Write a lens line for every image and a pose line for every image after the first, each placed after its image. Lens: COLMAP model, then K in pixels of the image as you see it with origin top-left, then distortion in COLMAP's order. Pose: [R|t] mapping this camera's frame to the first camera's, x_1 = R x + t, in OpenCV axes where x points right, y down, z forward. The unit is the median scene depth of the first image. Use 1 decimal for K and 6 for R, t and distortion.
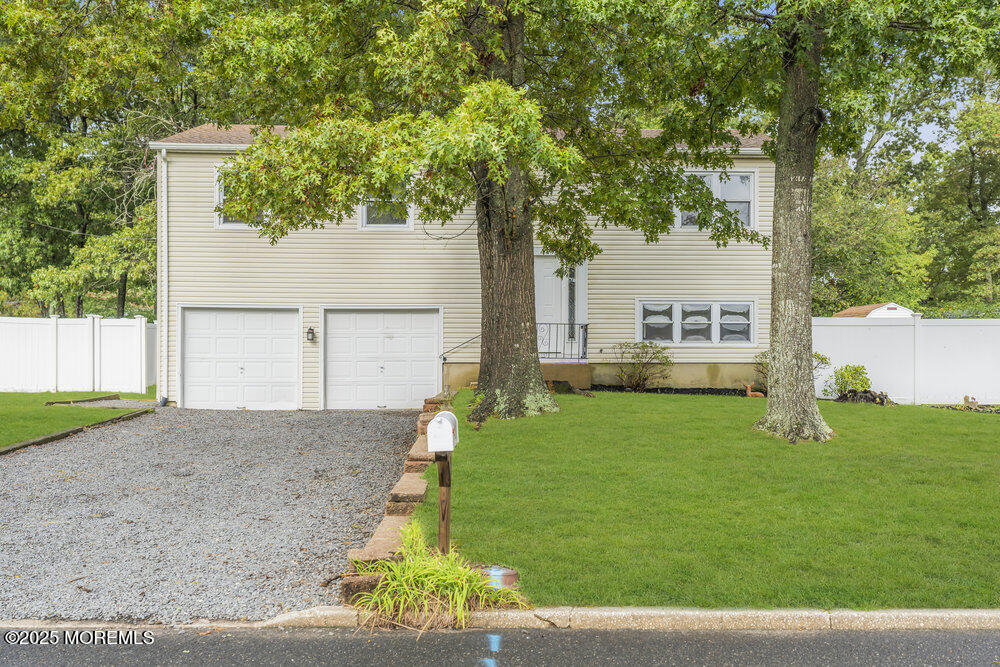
lens RADIAL K [[1027.5, 0, 500.0], [0, 1027.5, 341.0], [0, 0, 1]] dist [0.017253, 0.000000]
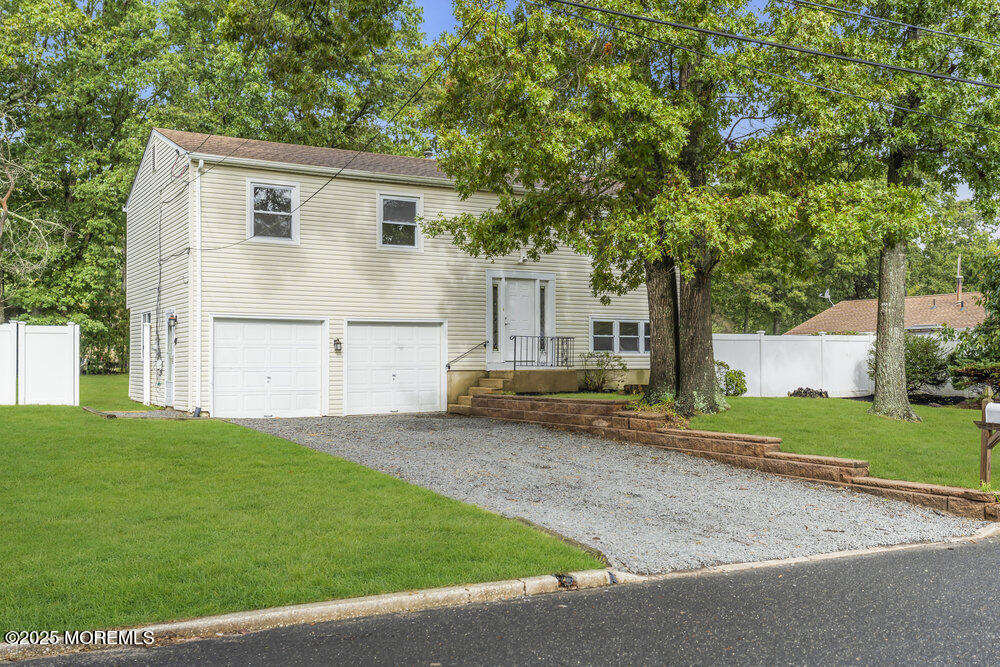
lens RADIAL K [[996.5, 0, 499.0], [0, 996.5, 330.6], [0, 0, 1]] dist [0.017053, 0.000000]
pose [[0.886001, 0.010347, 0.463568, -0.508594], [-0.003047, 0.999859, -0.016494, -0.004704], [-0.463674, 0.013201, 0.885908, 0.007207]]
